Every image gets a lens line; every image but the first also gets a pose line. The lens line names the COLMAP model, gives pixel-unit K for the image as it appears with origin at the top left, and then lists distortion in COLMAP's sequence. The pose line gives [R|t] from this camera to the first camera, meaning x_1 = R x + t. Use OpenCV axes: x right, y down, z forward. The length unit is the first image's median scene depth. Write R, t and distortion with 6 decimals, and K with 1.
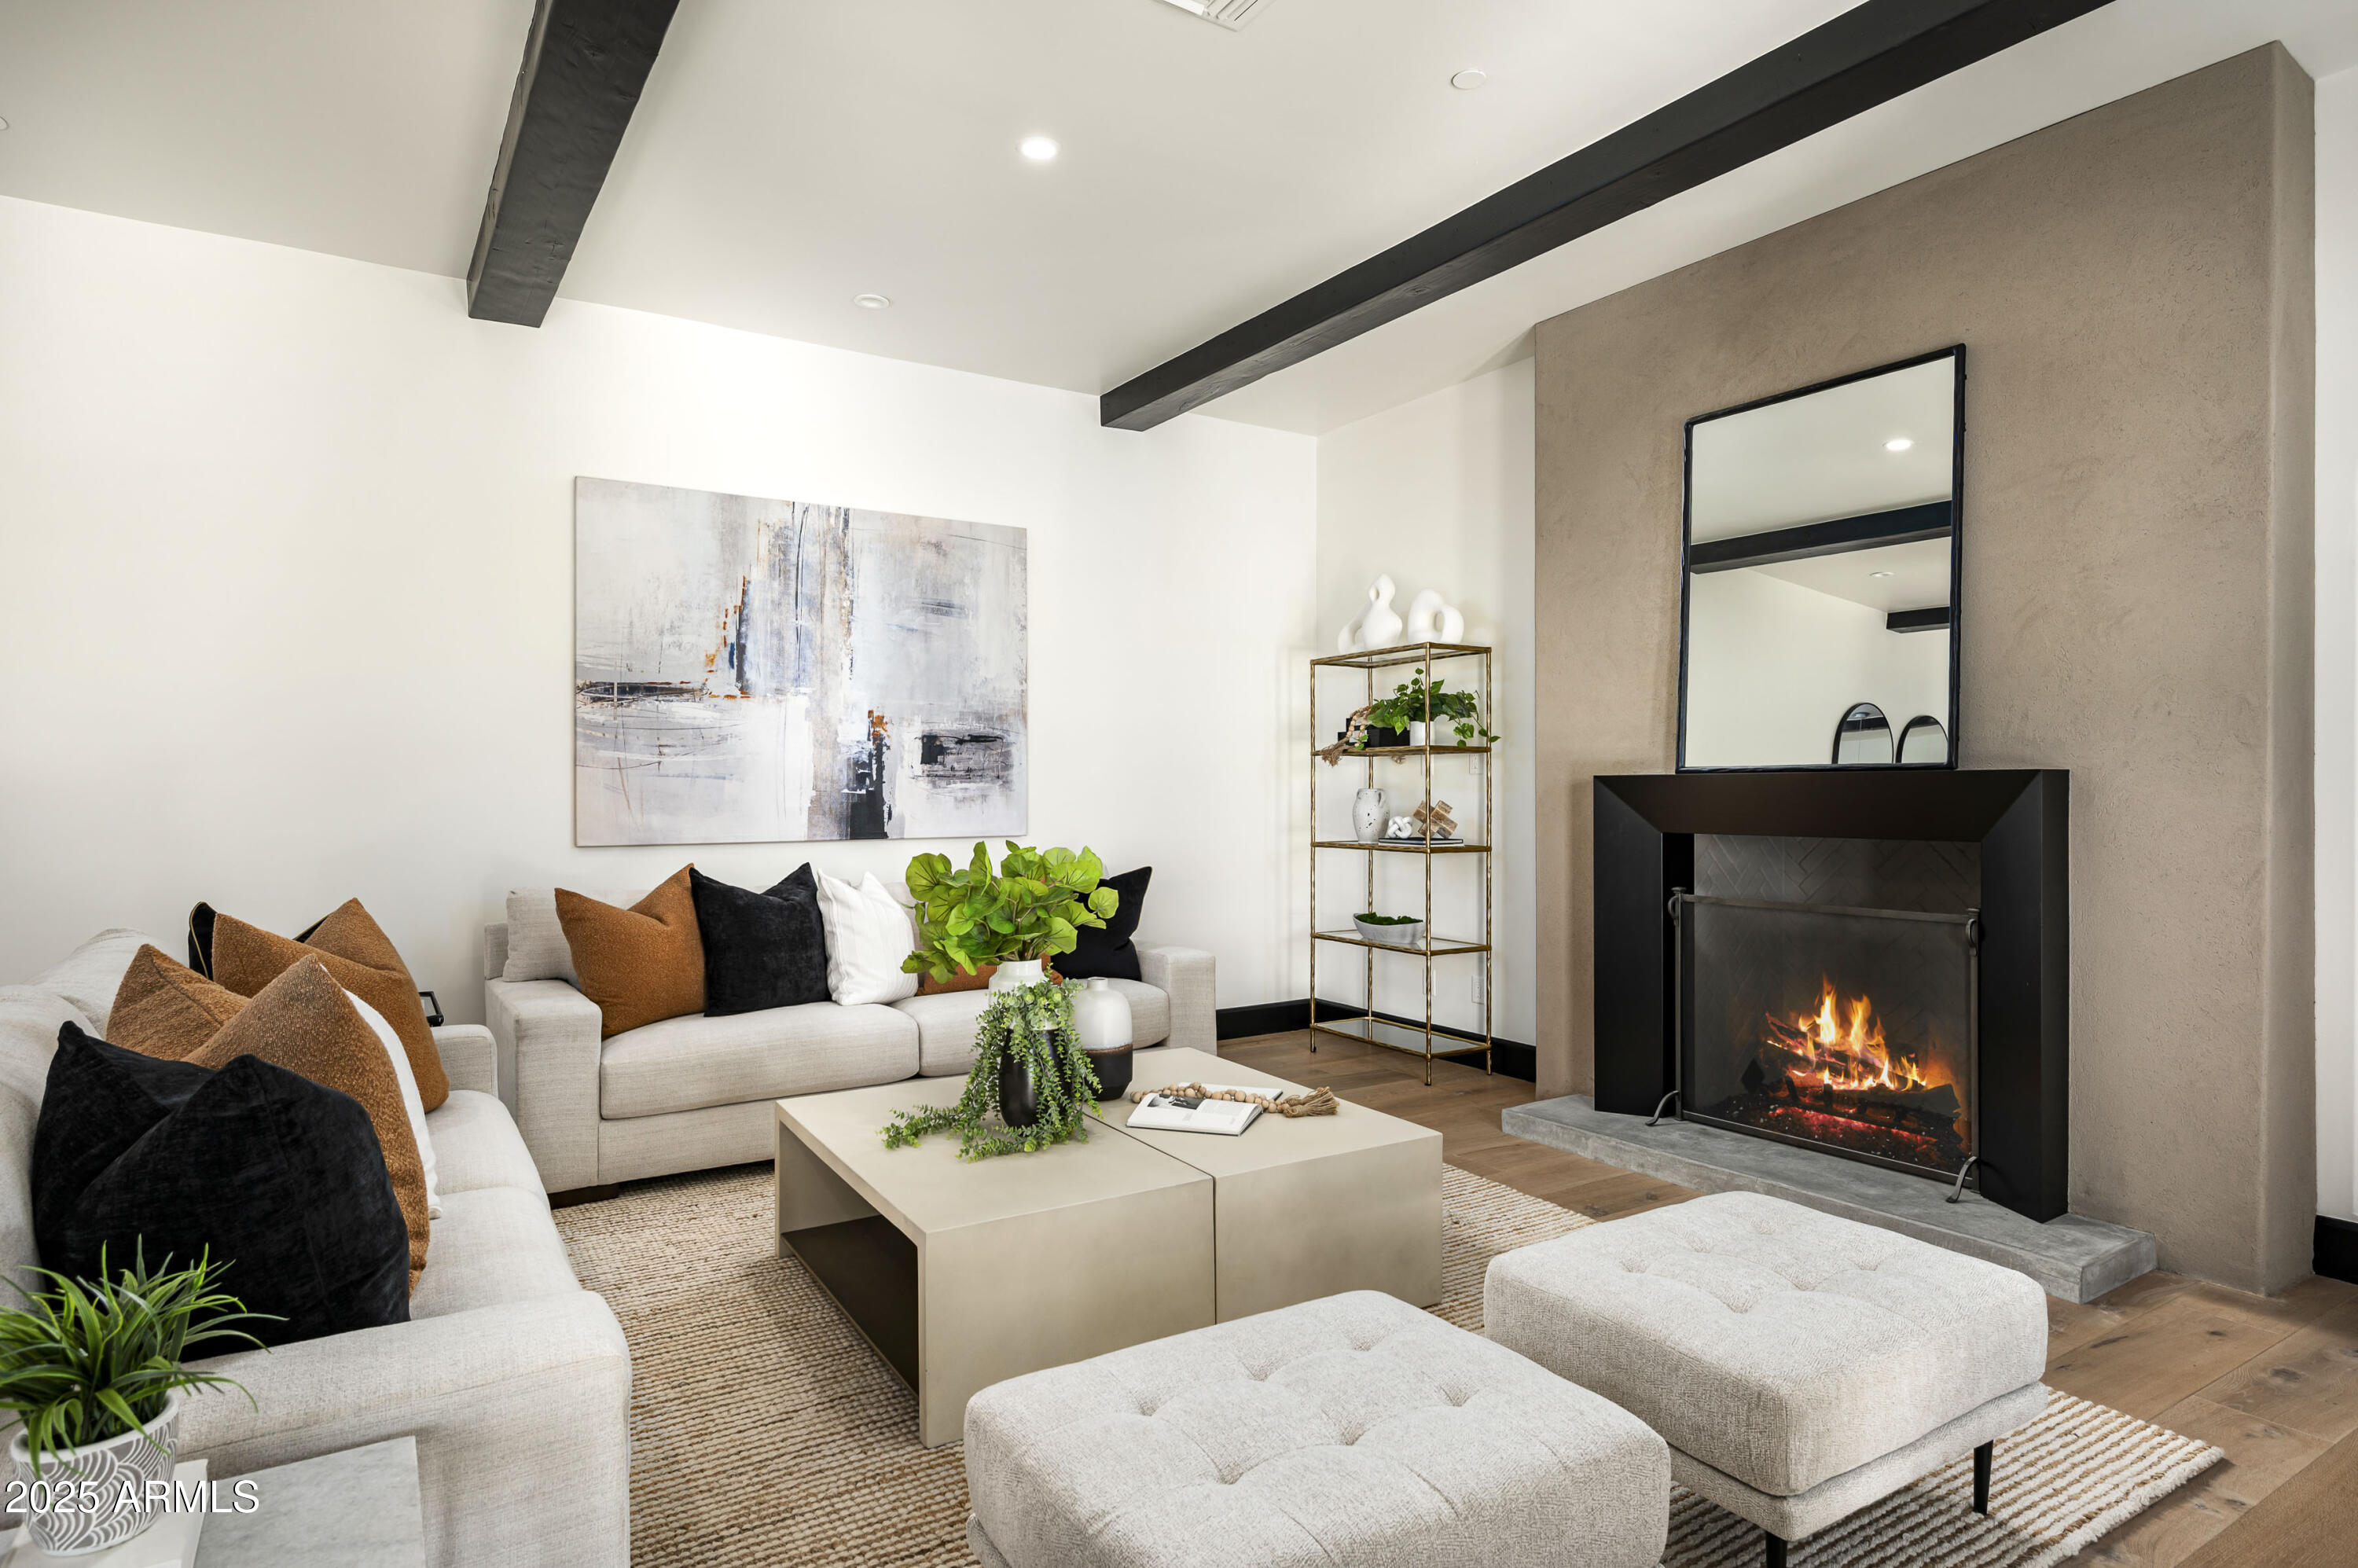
lens RADIAL K [[1246.2, 0, 1150.6], [0, 1246.2, 790.7], [0, 0, 1]] dist [-0.005736, -0.000230]
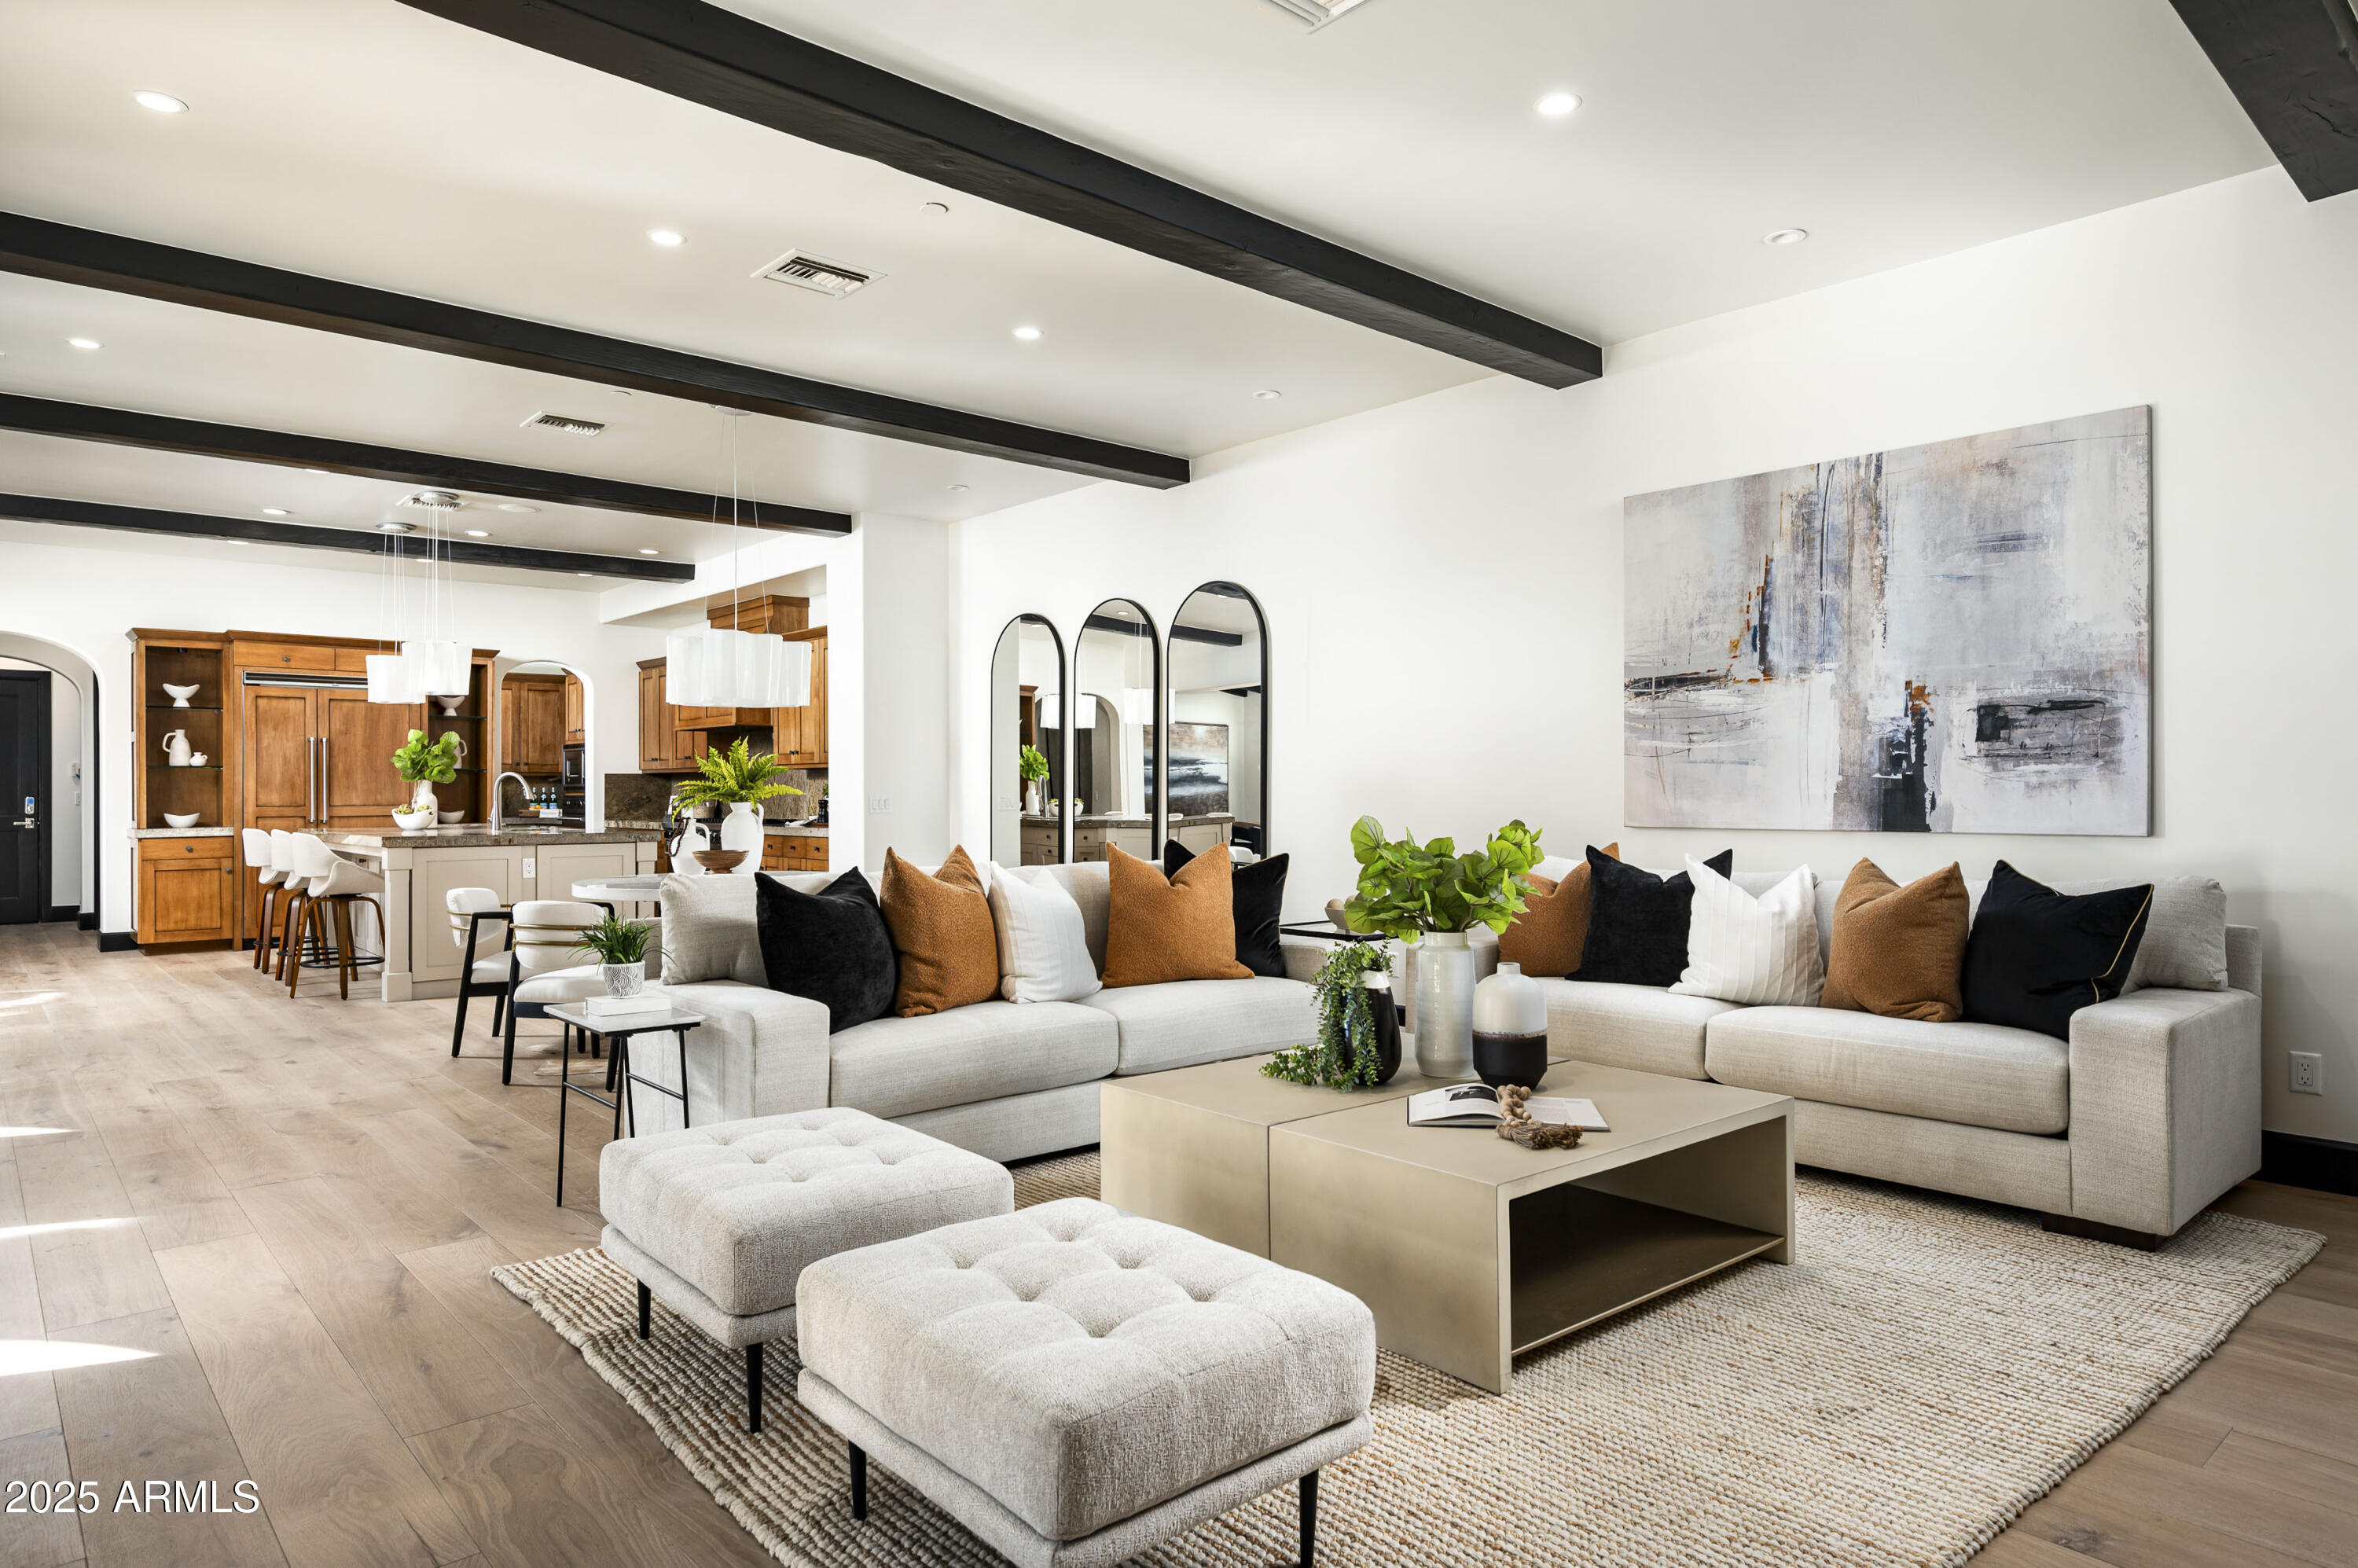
lens RADIAL K [[1400.6, 0, 1179.0], [0, 1400.6, 784.0], [0, 0, 1]] dist [-0.001039, -0.000312]
pose [[0.169385, -0.005922, -0.985532, 0.642681], [-0.004917, 0.999964, -0.006854, 0.015298], [0.985538, 0.006007, 0.169350, 0.349499]]
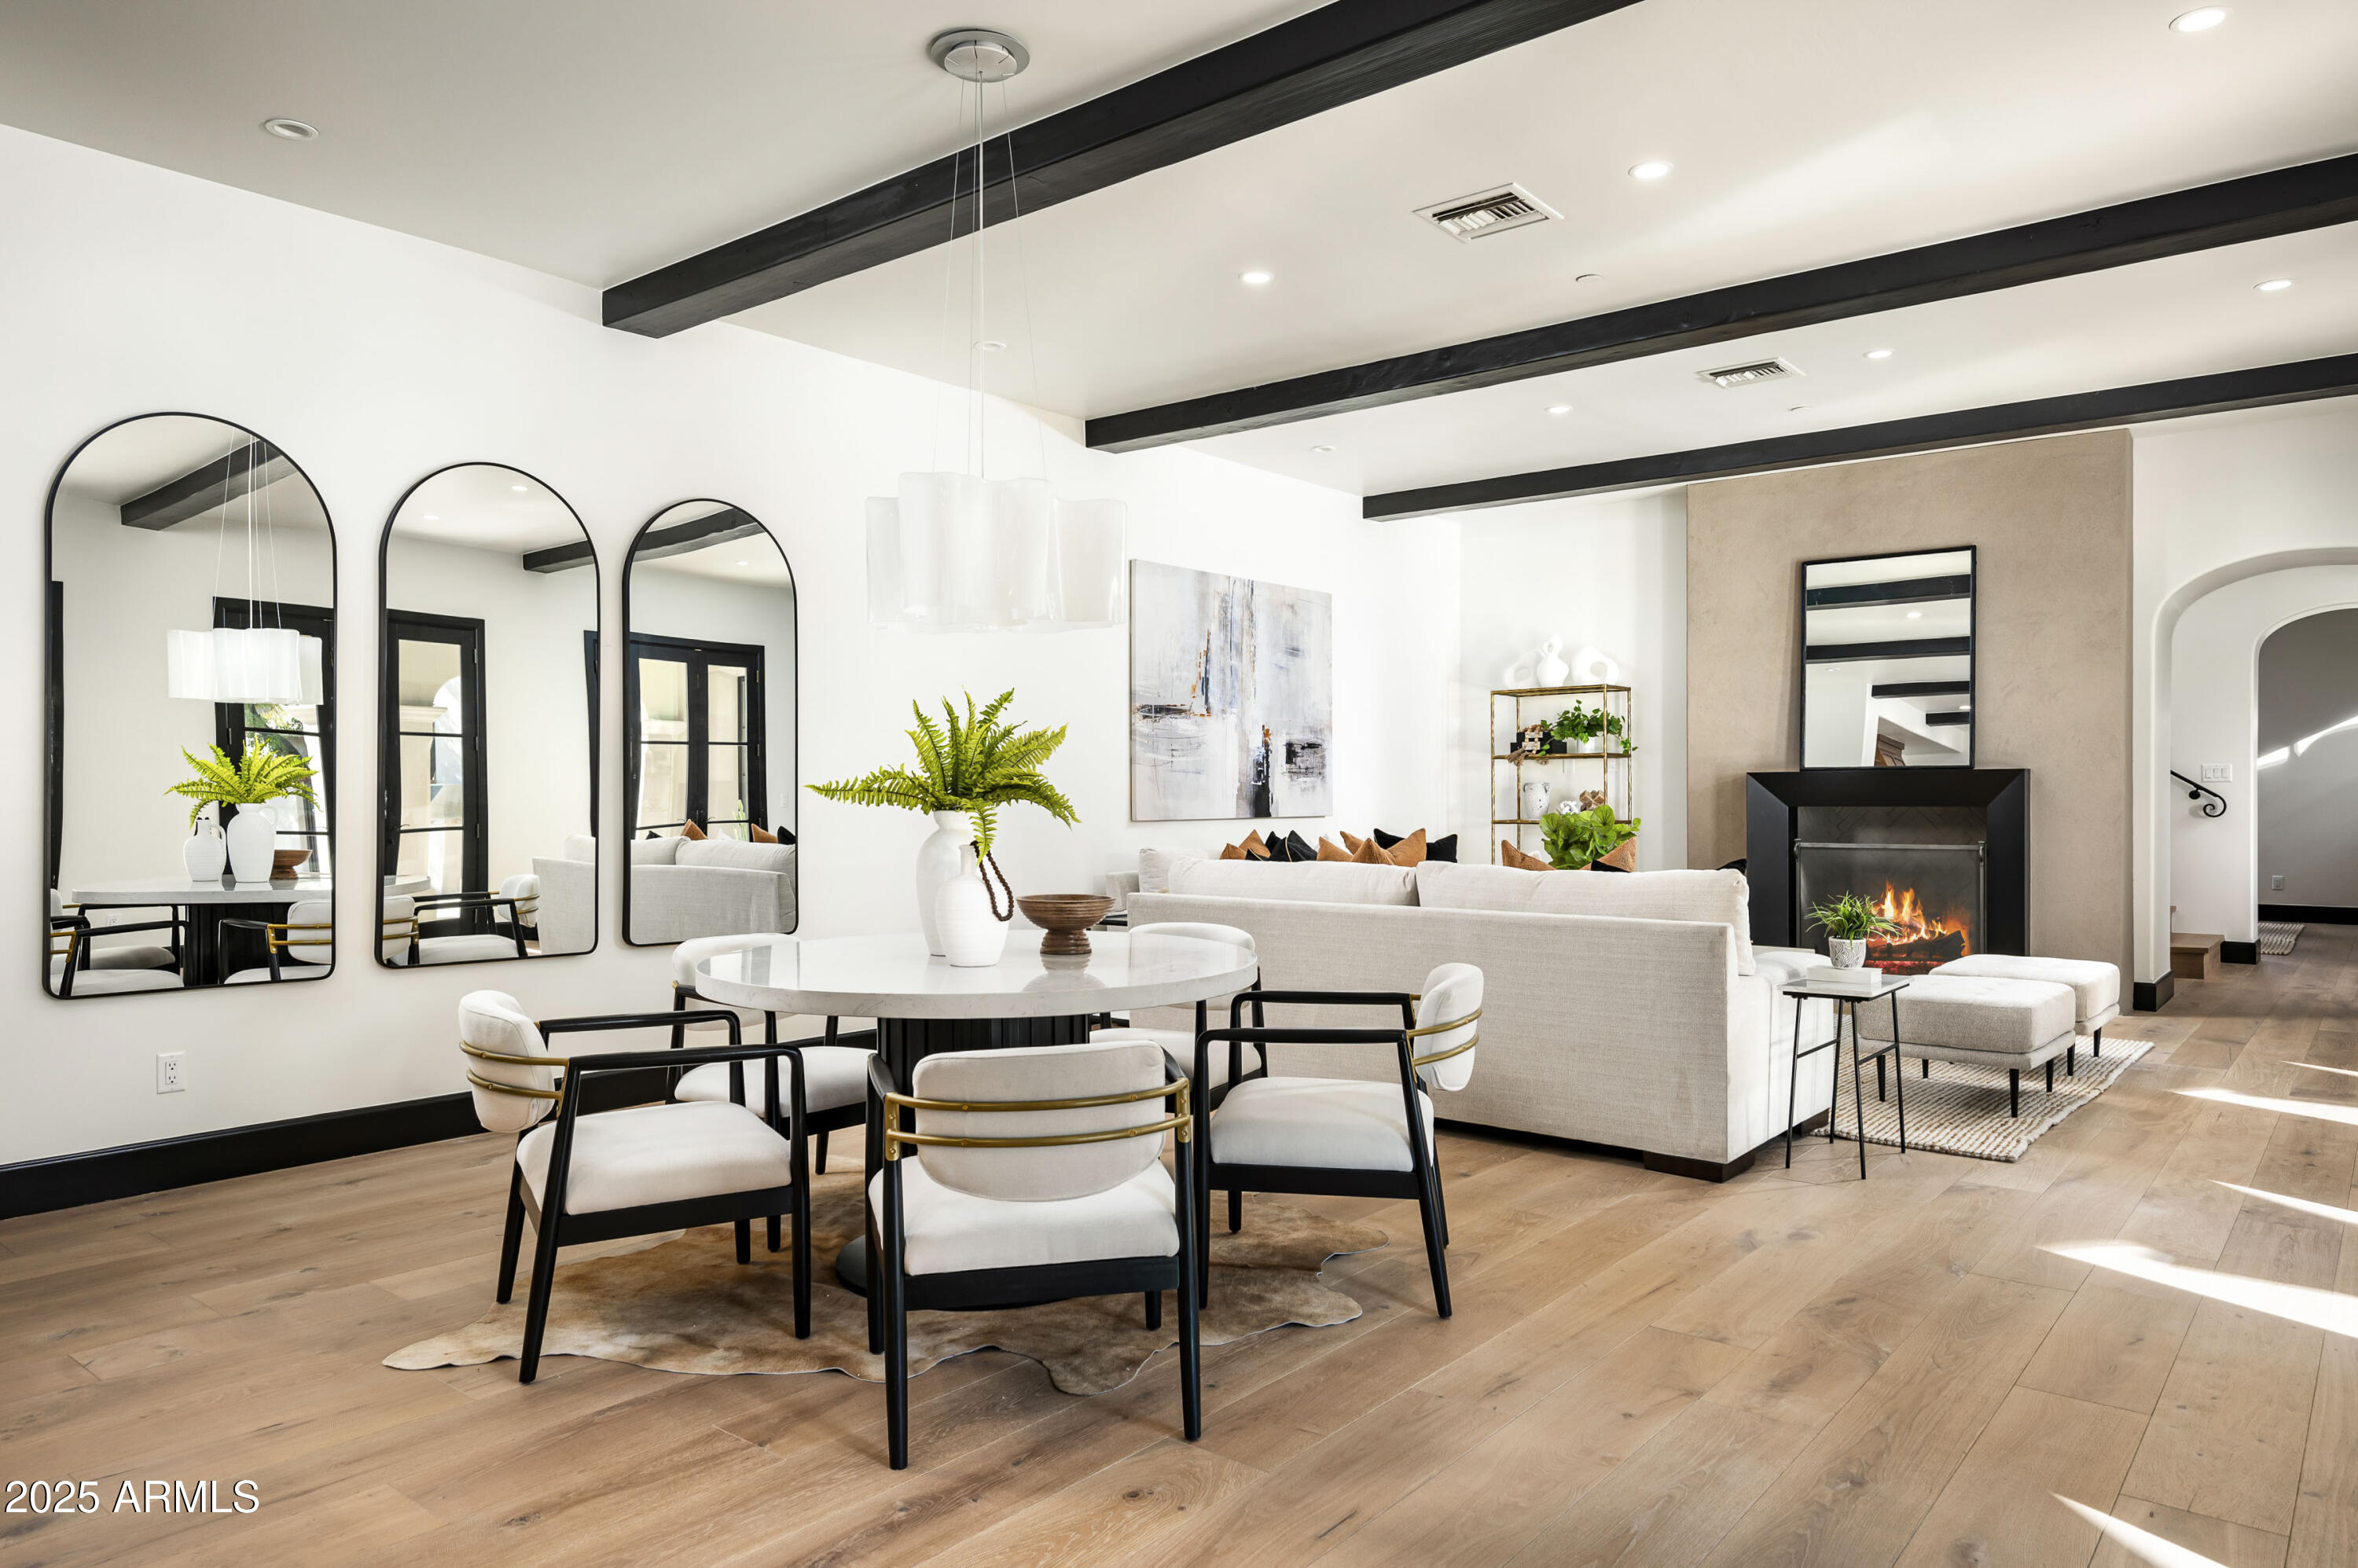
lens RADIAL K [[1529.7, 0, 1179.0], [0, 1529.7, 784.0], [0, 0, 1]] dist [0.005133, -0.000278]
pose [[0.945858, -0.000049, 0.324580, -0.879364], [0.003380, 0.999947, -0.009700, 0.018000], [-0.324562, 0.010272, 0.945809, -0.594115]]
